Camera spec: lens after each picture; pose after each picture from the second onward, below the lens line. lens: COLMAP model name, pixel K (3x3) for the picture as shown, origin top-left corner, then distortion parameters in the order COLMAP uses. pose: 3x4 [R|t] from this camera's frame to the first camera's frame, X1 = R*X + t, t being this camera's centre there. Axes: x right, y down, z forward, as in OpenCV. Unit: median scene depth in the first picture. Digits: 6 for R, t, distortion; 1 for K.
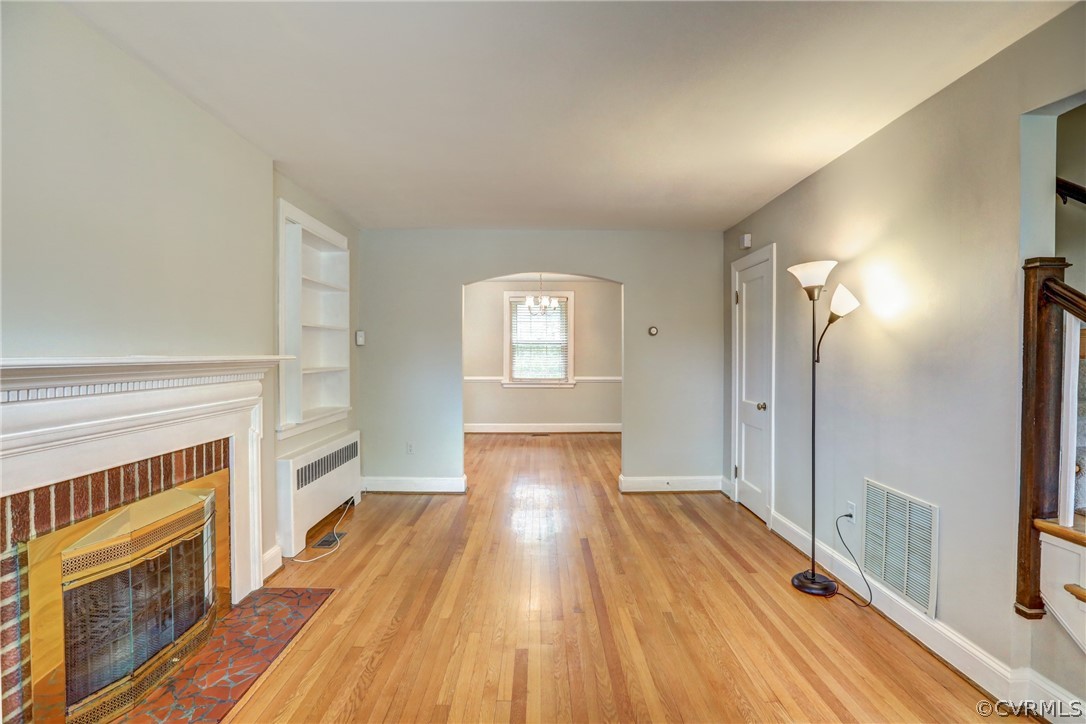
lens RADIAL K [[494.1, 0, 543.0], [0, 494.1, 362.0], [0, 0, 1]] dist [-0.059992, 0.024264]
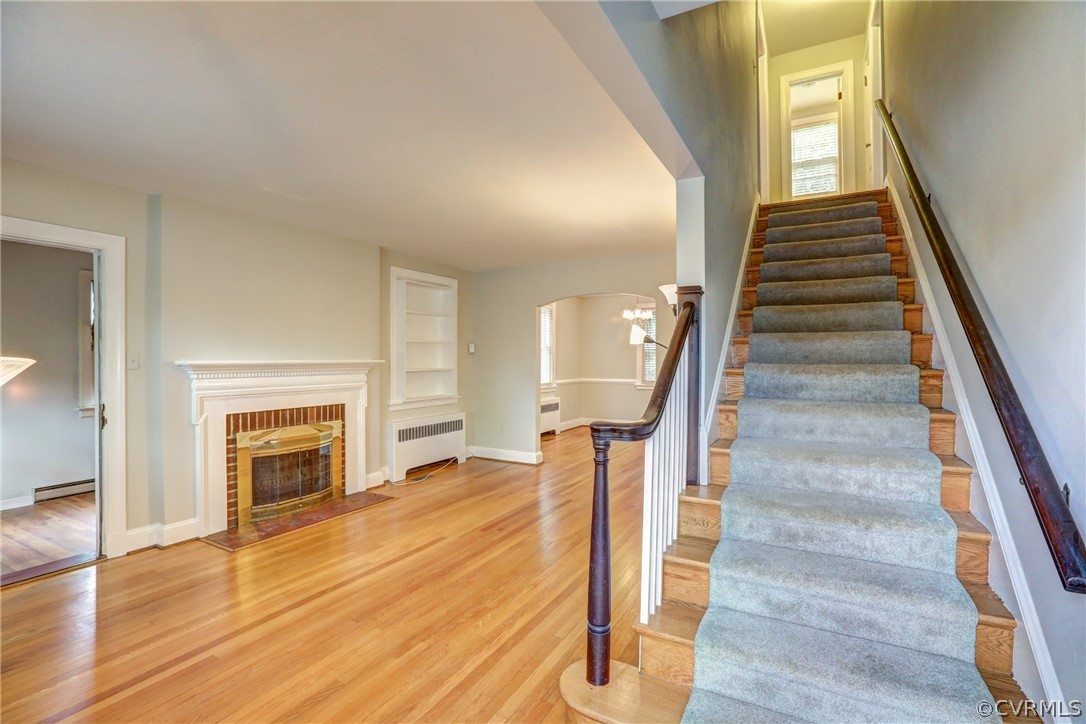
lens RADIAL K [[494.1, 0, 543.0], [0, 494.1, 362.0], [0, 0, 1]] dist [-0.059992, 0.024264]
pose [[0.866054, 0.001813, -0.499948, 0.869127], [-0.007638, 0.999925, -0.009606, 0.006487], [0.499892, 0.012138, 0.866002, -0.229143]]
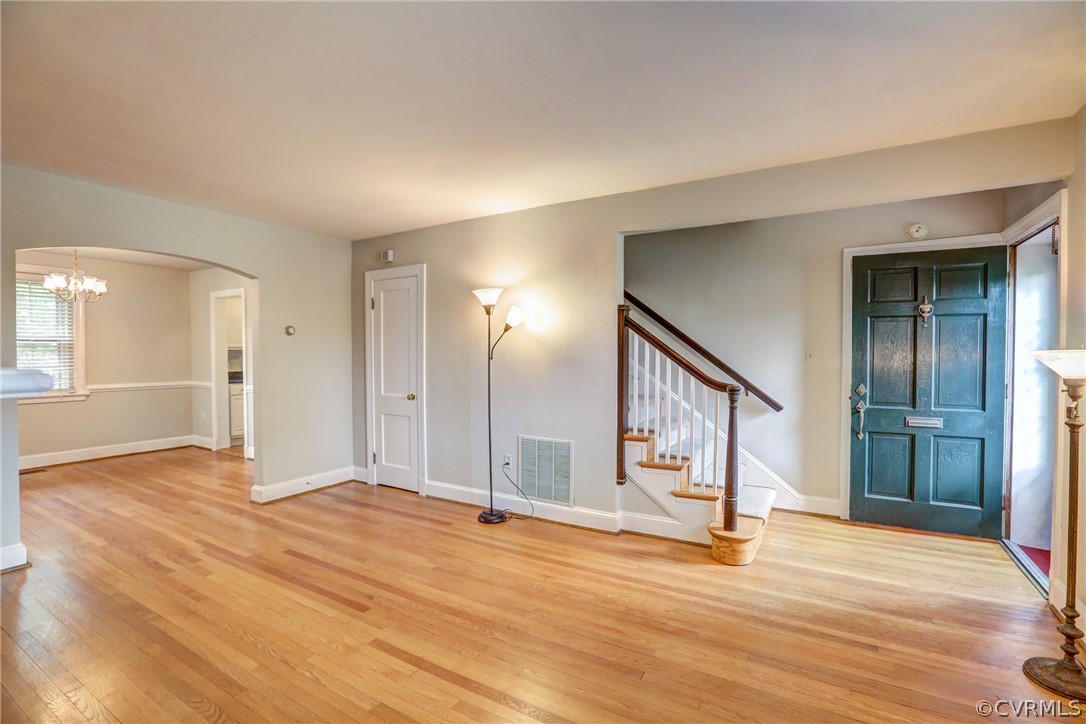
lens RADIAL K [[494.1, 0, 543.0], [0, 494.1, 362.0], [0, 0, 1]] dist [-0.059992, 0.024264]
pose [[0.522938, -0.016453, 0.852212, -0.572608], [0.016177, 0.999825, 0.009377, -0.002181], [-0.852217, 0.008883, 0.523112, 0.120877]]
